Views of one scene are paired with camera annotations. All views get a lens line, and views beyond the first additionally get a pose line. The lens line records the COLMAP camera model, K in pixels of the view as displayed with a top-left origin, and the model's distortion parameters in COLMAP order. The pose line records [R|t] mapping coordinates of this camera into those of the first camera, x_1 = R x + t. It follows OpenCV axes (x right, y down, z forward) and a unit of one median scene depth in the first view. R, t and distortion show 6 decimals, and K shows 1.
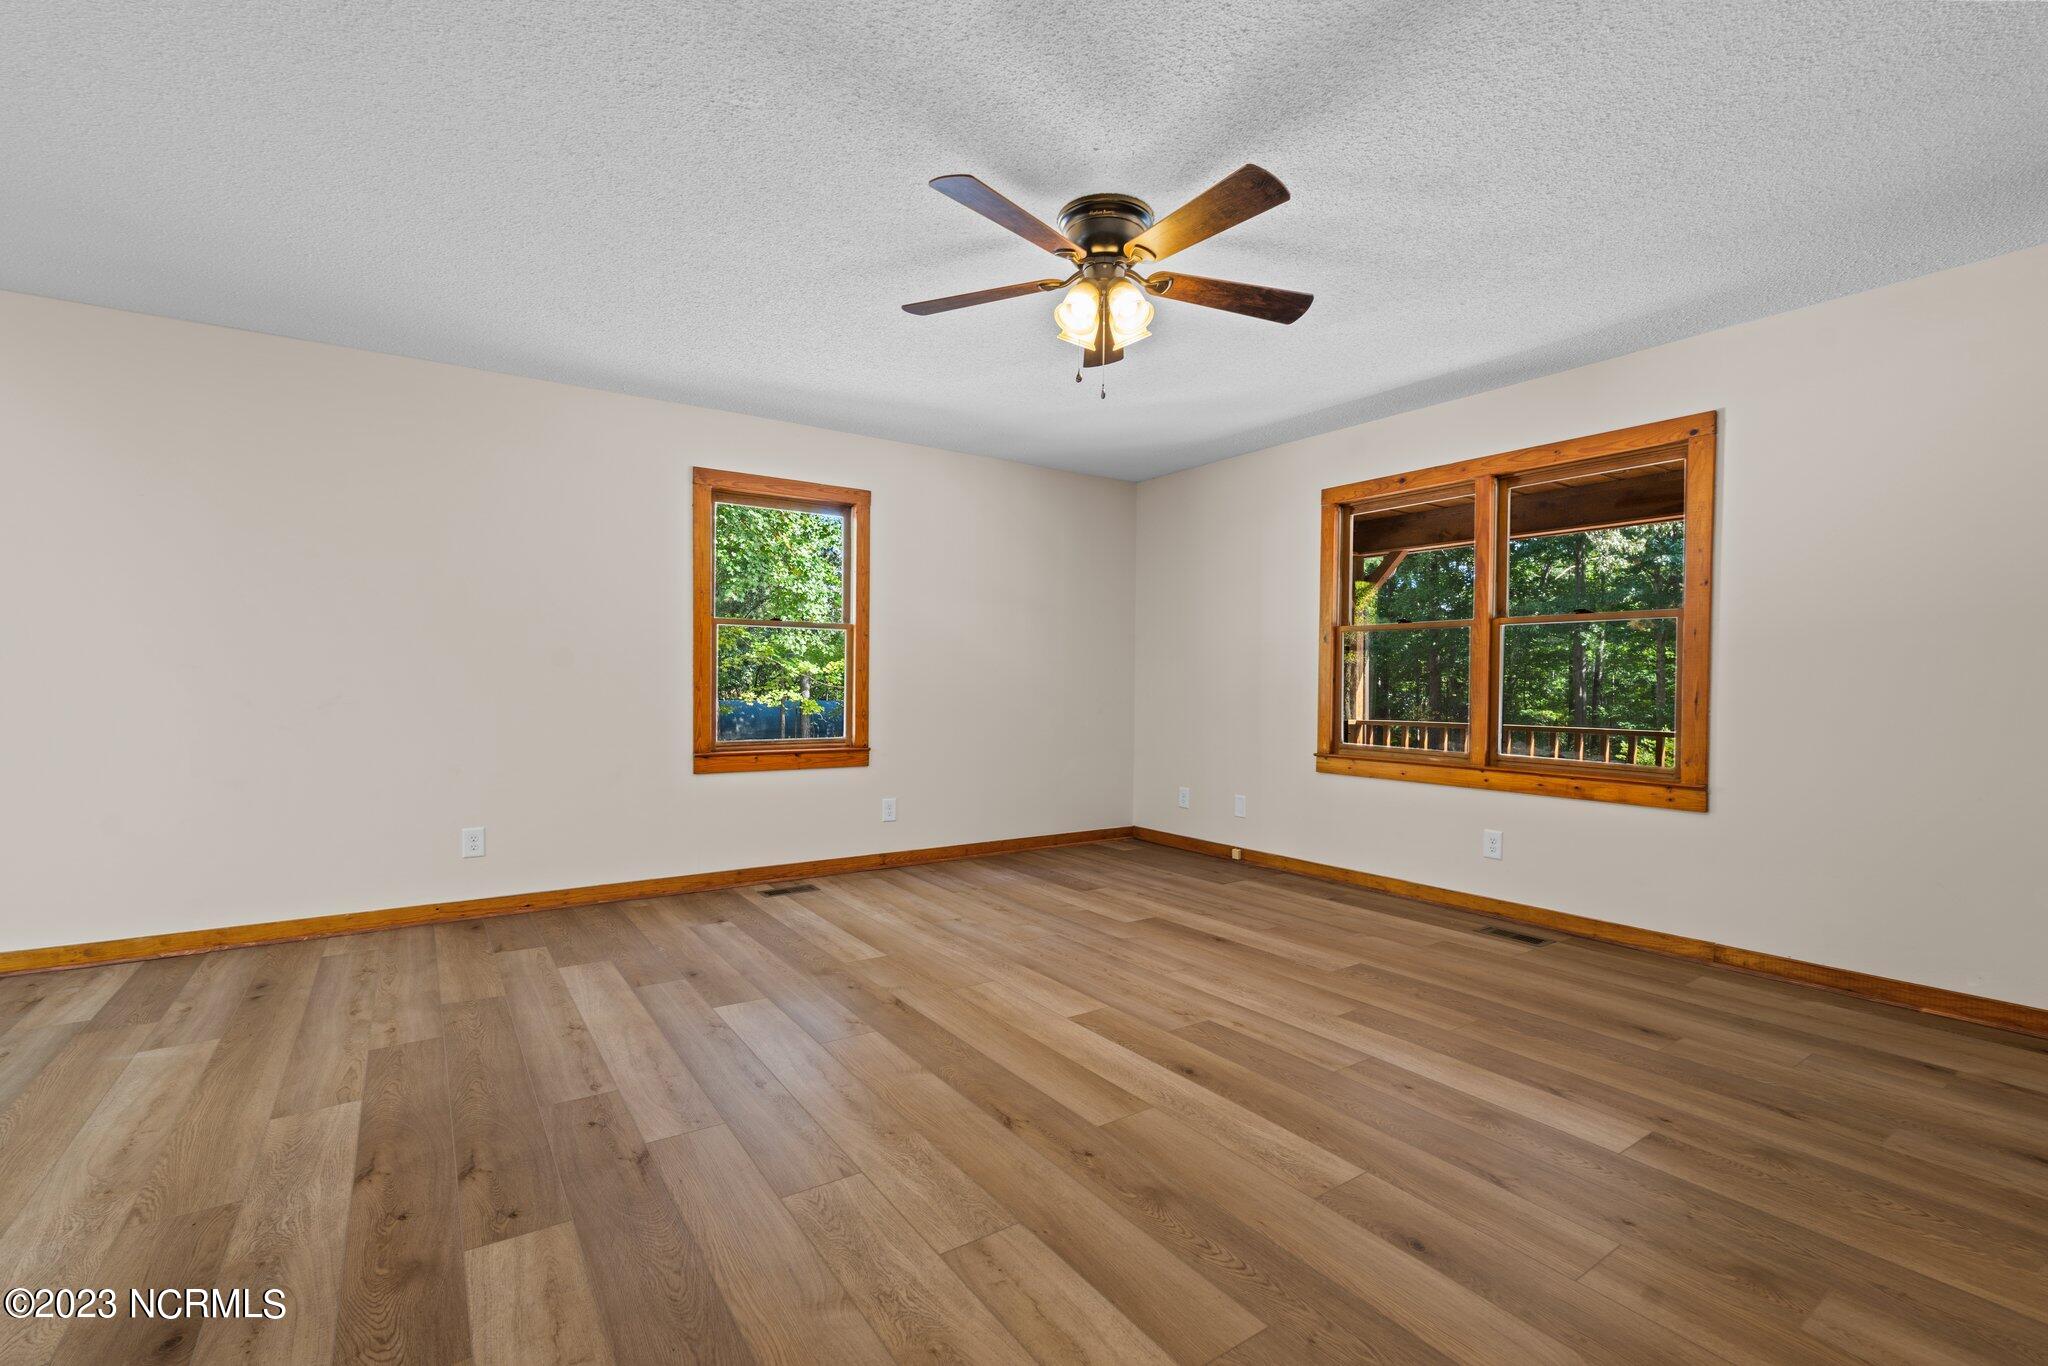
lens RADIAL K [[896.4, 0, 1036.1], [0, 896.4, 704.2], [0, 0, 1]] dist [-0.010521, 0.001263]
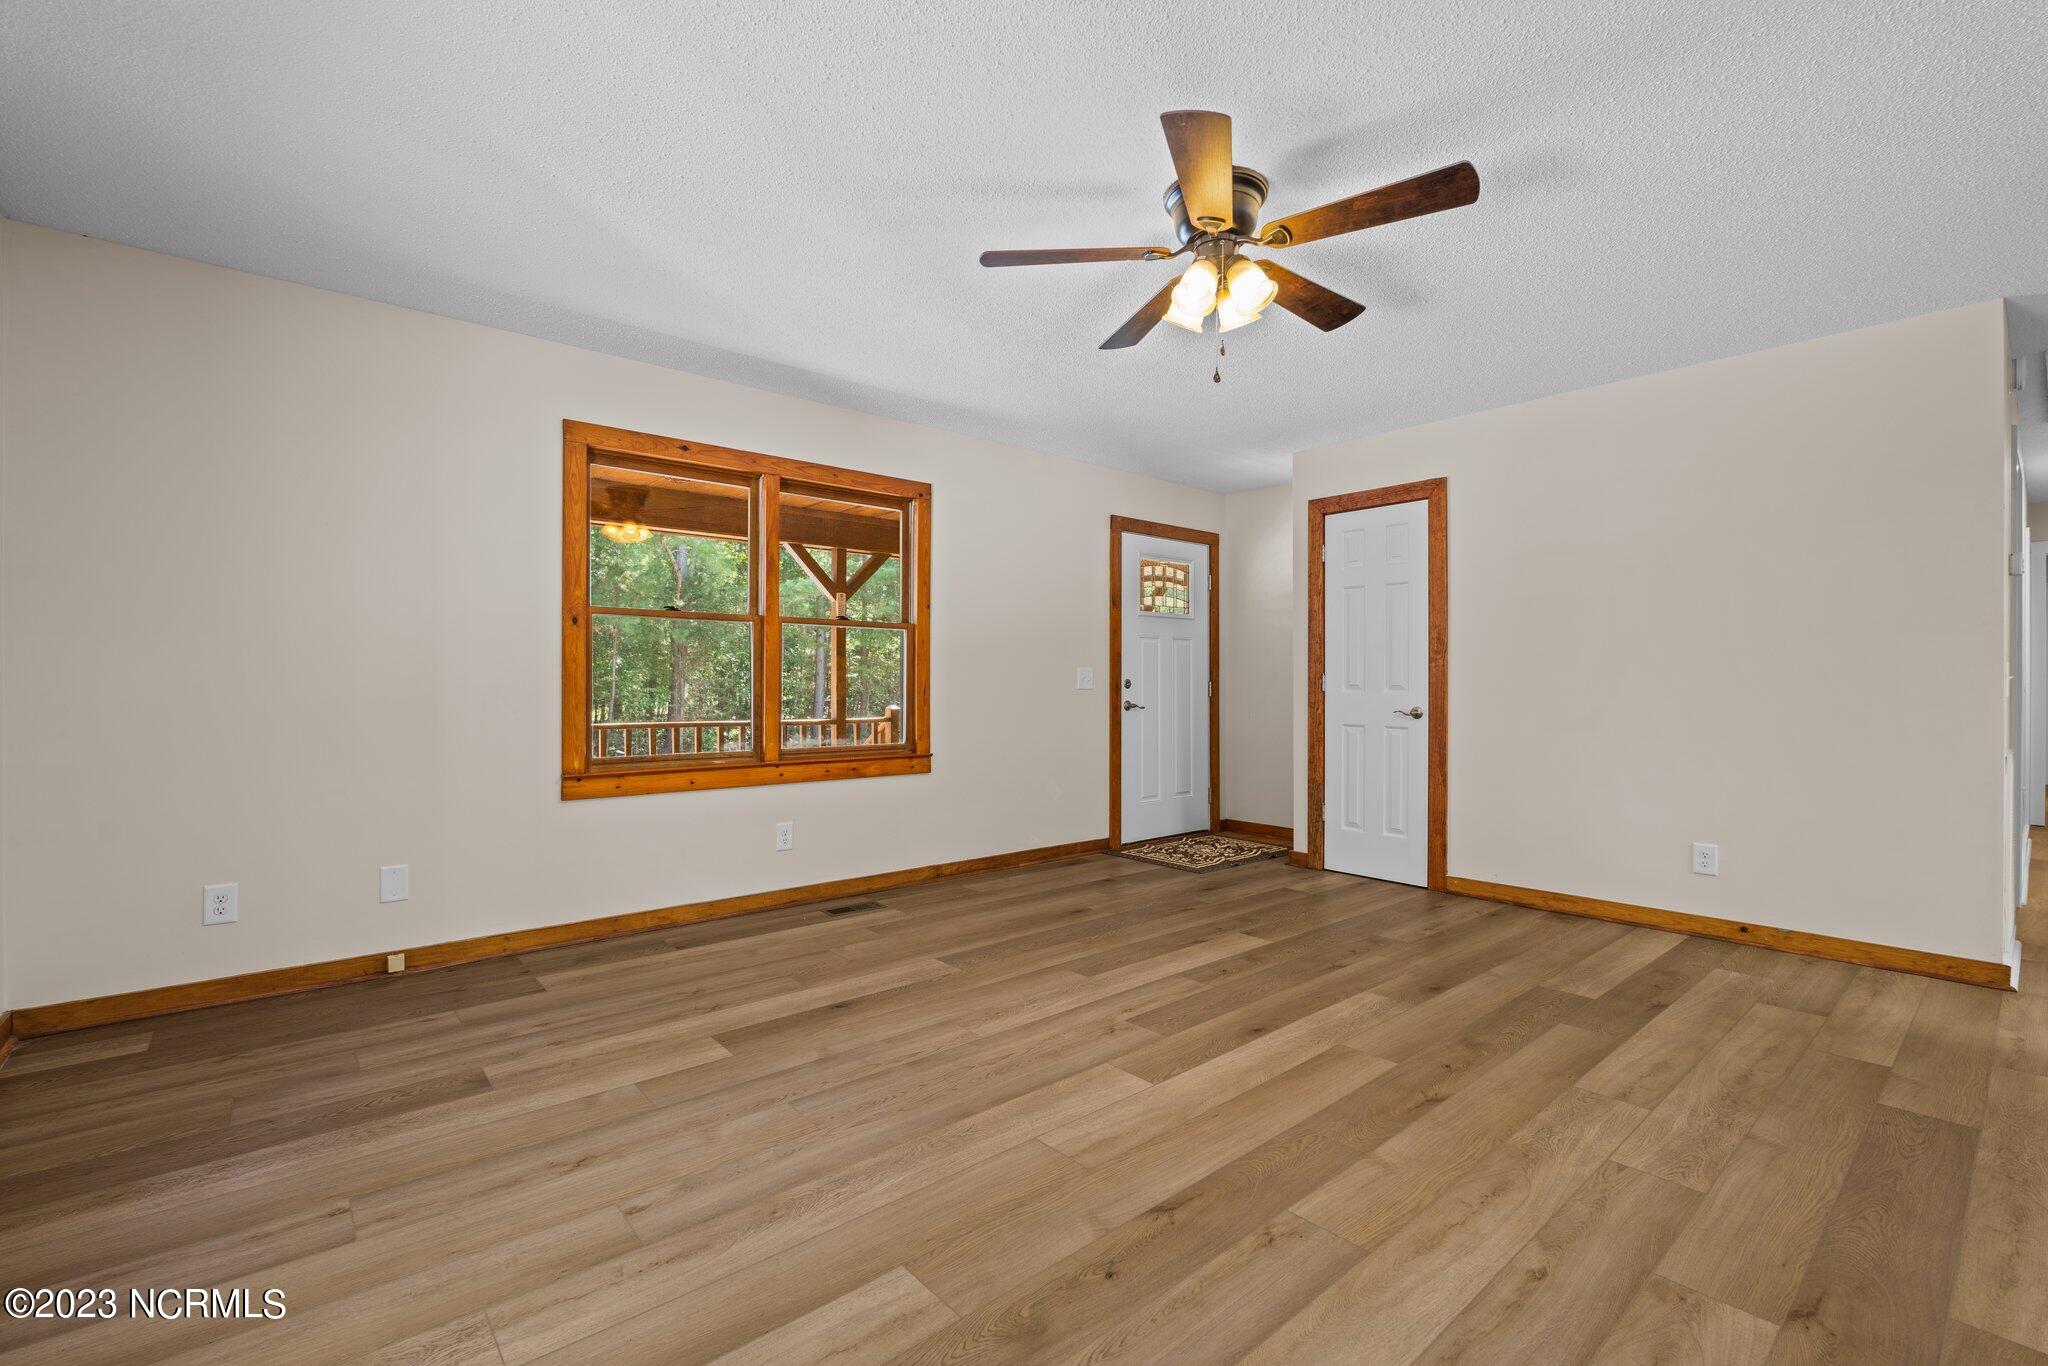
lens RADIAL K [[896.4, 0, 1018.0], [0, 896.4, 688.8], [0, 0, 1]] dist [-0.010521, 0.001263]
pose [[-0.097747, -0.014534, 0.995105, -0.645195], [0.022115, 0.999615, 0.016772, -0.029031], [-0.994966, 0.023646, -0.097388, 0.995817]]
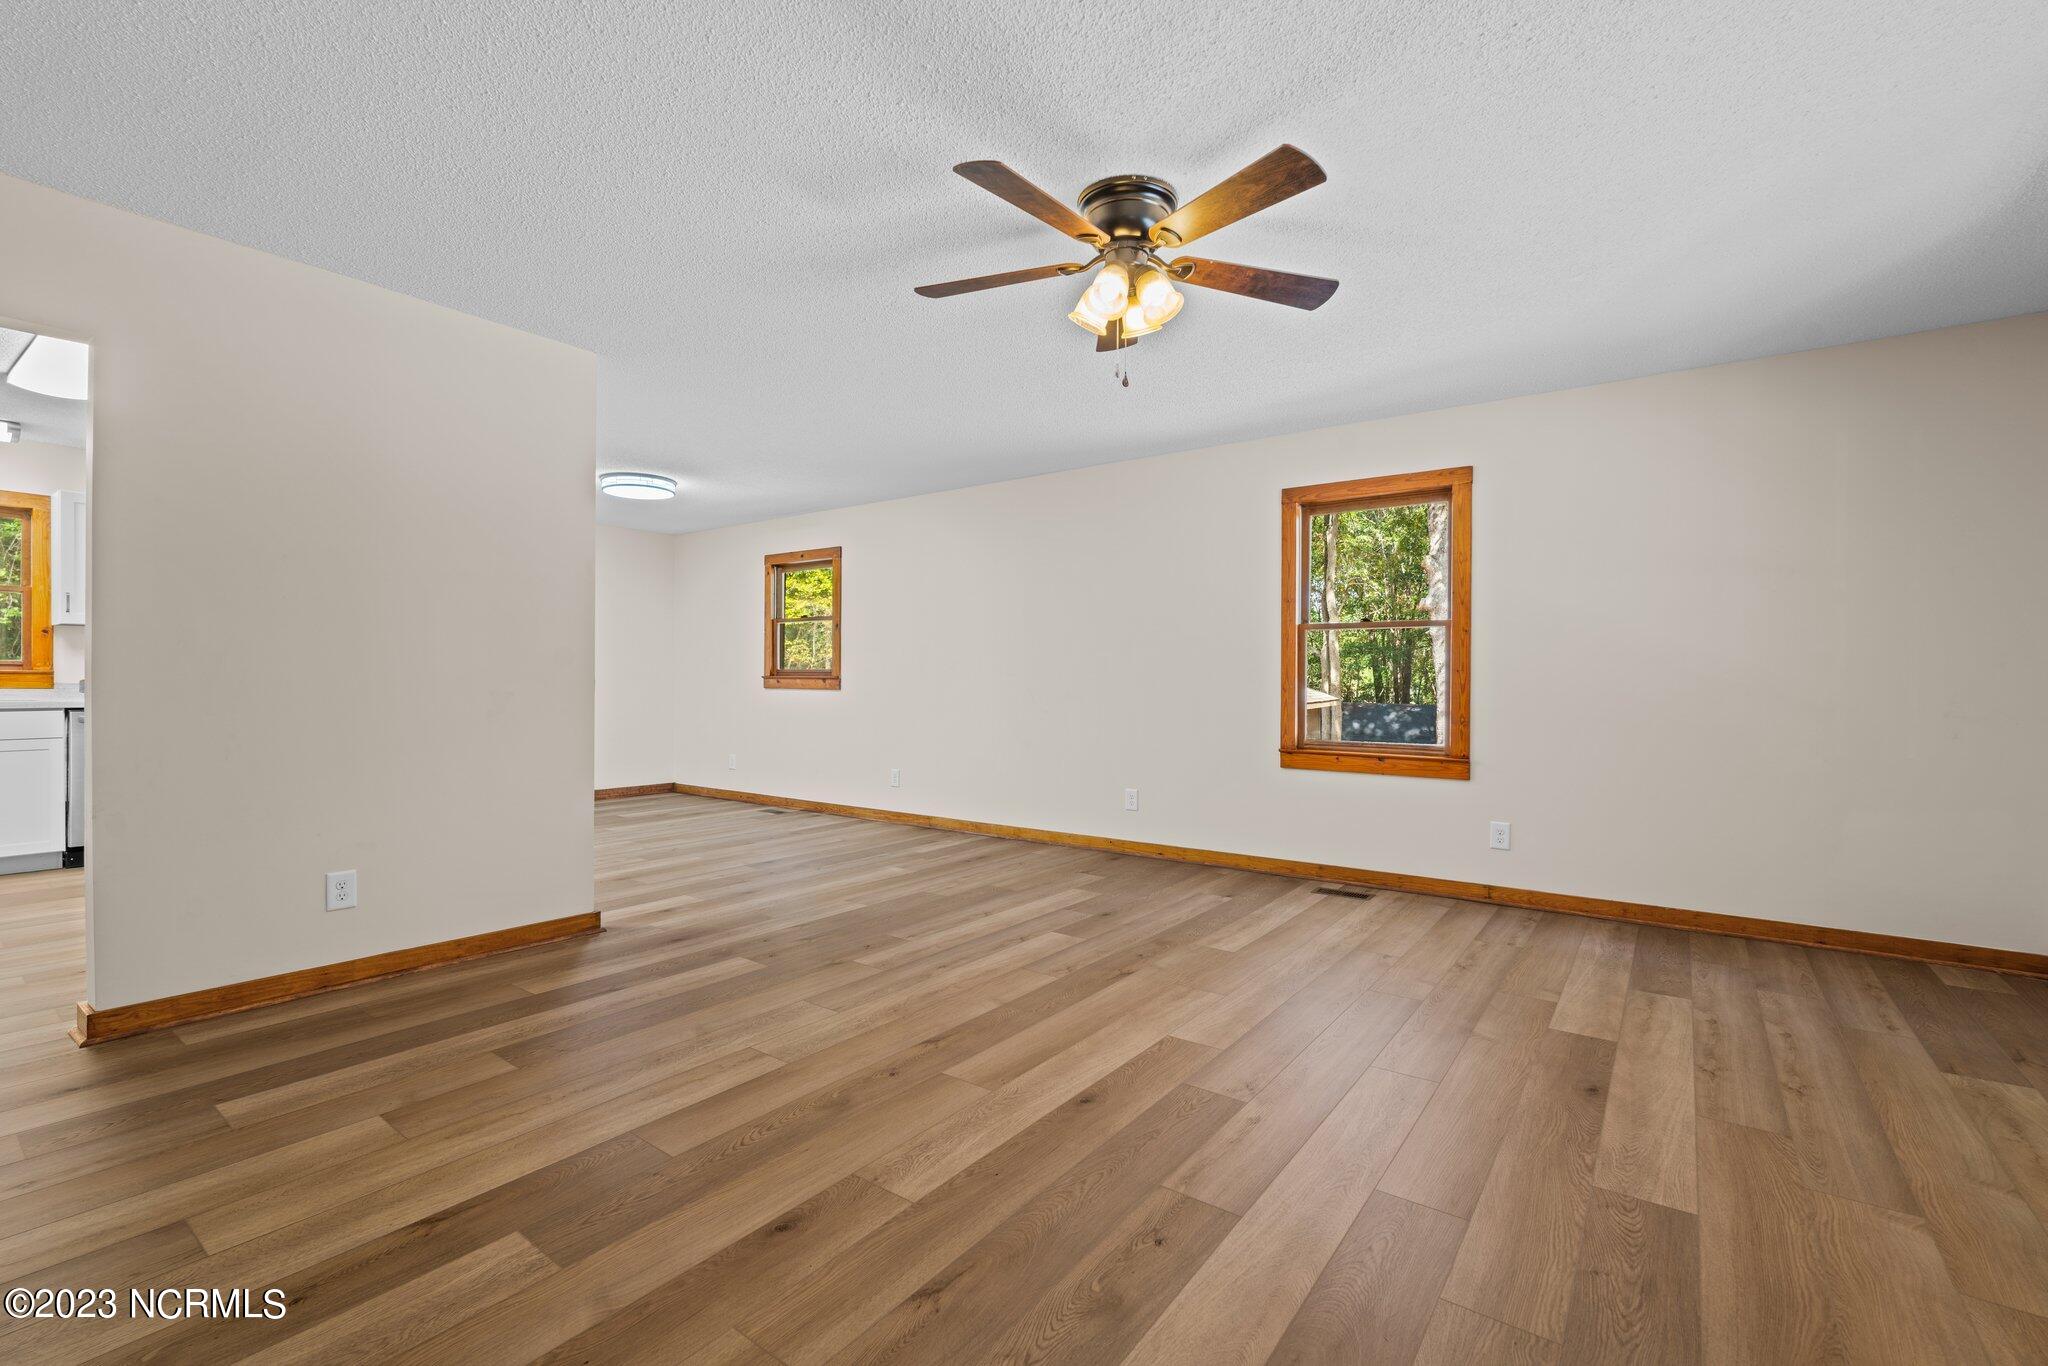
lens RADIAL K [[896.4, 0, 1020.7], [0, 896.4, 692.0], [0, 0, 1]] dist [-0.010521, 0.001263]
pose [[0.317058, 0.005814, -0.948388, 0.726377], [-0.027406, 0.999620, -0.003033, -0.002824], [0.948010, 0.026953, 0.317097, 0.452877]]
